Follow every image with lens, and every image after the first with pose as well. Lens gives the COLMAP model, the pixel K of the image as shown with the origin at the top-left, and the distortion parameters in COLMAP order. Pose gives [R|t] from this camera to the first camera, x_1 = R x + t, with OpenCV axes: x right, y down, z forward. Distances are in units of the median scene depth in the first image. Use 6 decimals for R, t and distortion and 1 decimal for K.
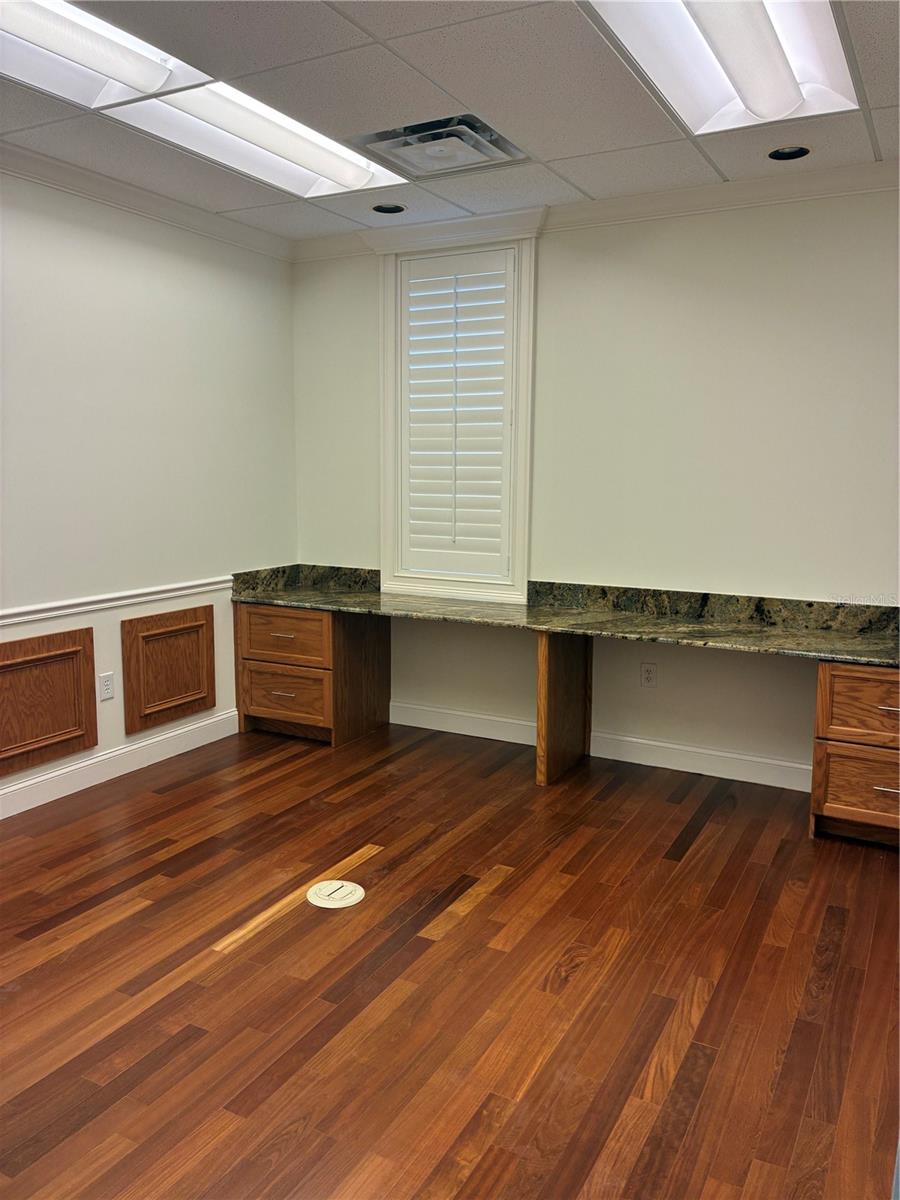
lens RADIAL K [[898.9, 0, 450.0], [0, 898.9, 600.0], [0, 0, 1]] dist [0.005418, -0.022176]
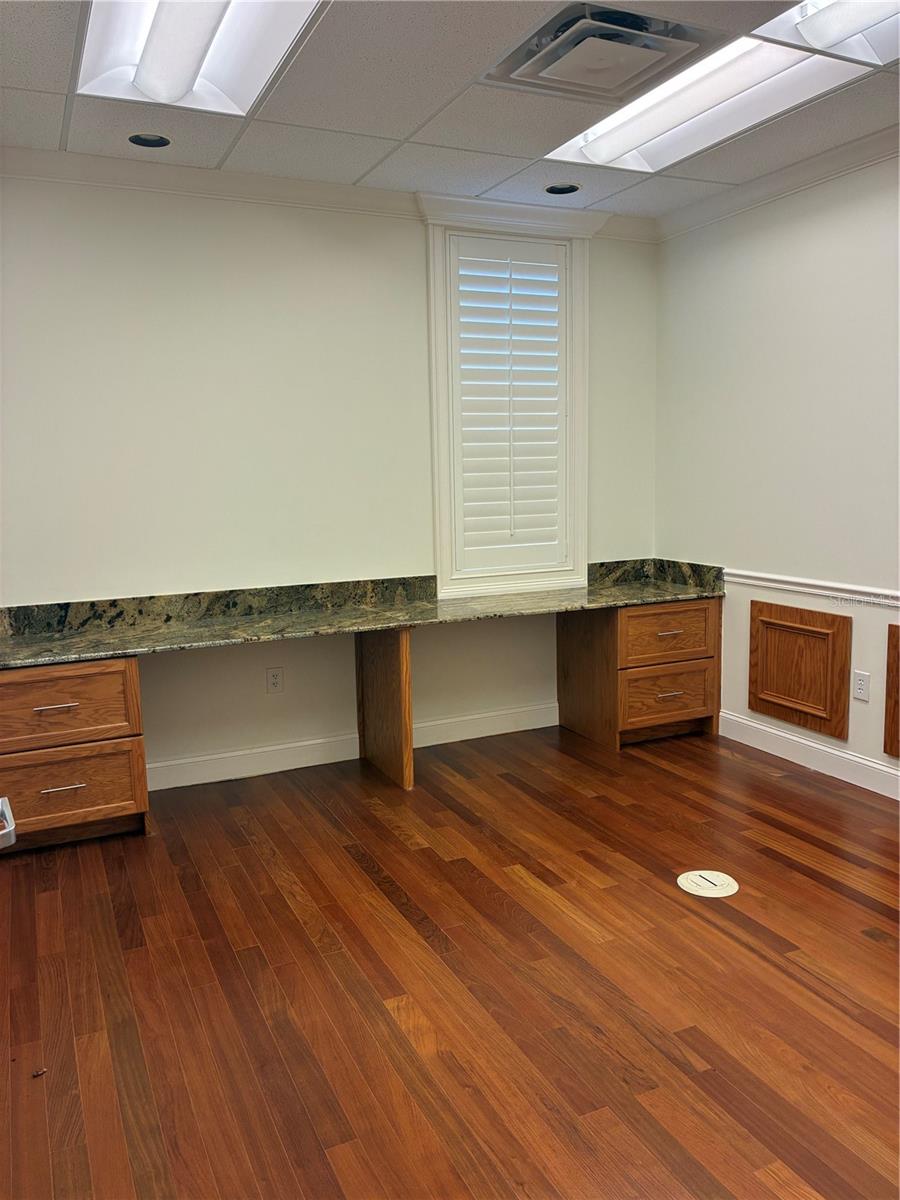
lens RADIAL K [[932.6, 0, 450.0], [0, 932.6, 600.0], [0, 0, 1]] dist [0.005736, 0.005655]
pose [[0.587685, -0.136818, 0.797438, -0.813181], [0.138463, 0.988066, 0.067482, -0.069203], [-0.797154, 0.070758, 0.599616, 0.430465]]
